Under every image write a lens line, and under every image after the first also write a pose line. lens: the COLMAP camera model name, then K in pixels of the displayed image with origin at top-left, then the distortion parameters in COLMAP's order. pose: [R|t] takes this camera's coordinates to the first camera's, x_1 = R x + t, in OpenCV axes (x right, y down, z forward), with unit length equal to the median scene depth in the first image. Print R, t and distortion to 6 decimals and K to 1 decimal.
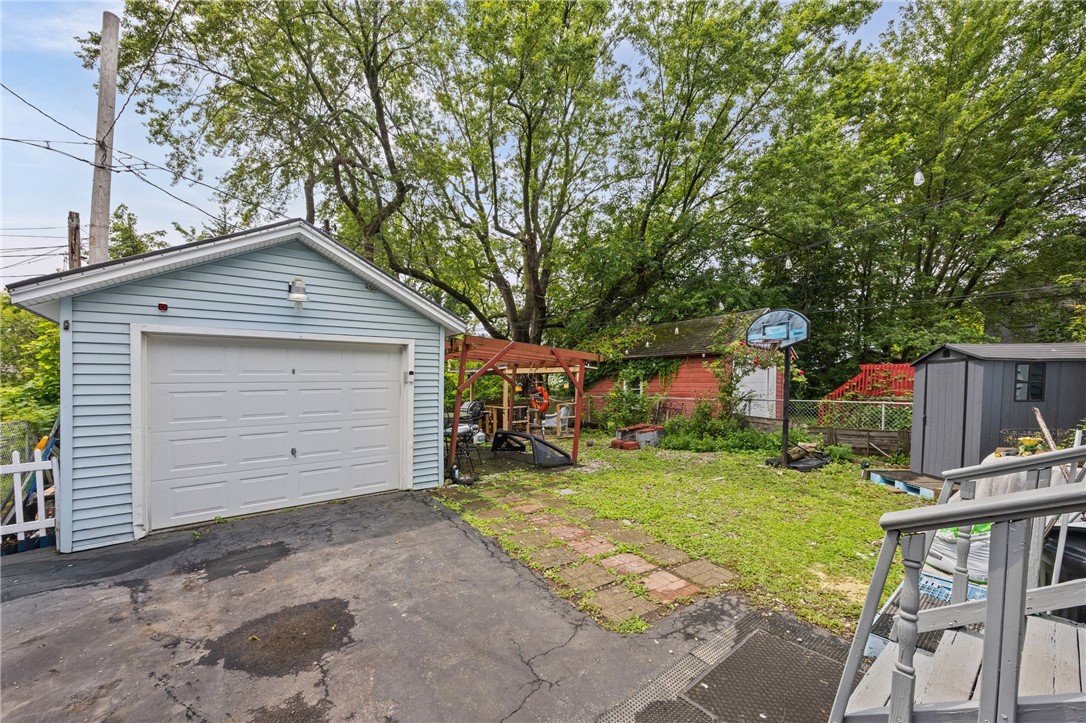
lens RADIAL K [[437.5, 0, 540.1], [0, 437.5, 364.1], [0, 0, 1]] dist [-0.003626, 0.000071]
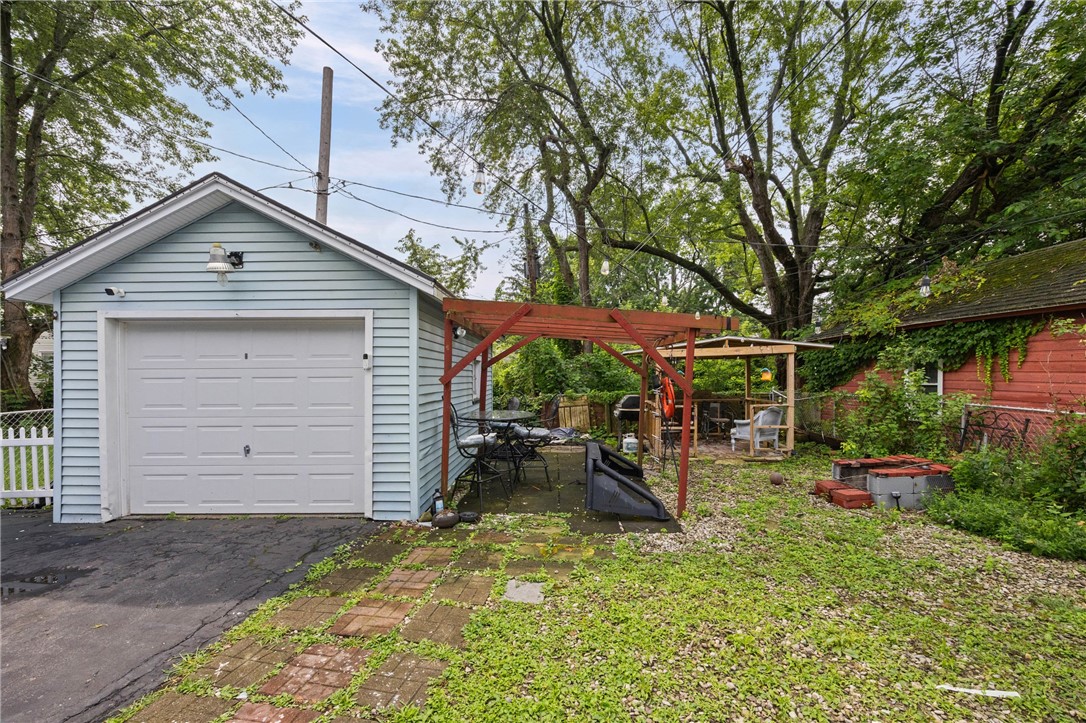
lens RADIAL K [[437.5, 0, 551.8], [0, 437.5, 351.0], [0, 0, 1]] dist [-0.003626, 0.000071]
pose [[0.785586, -0.019106, -0.618458, 0.351240], [0.020677, 0.999776, -0.004621, 0.018680], [0.618407, -0.009158, 0.785804, 0.559950]]
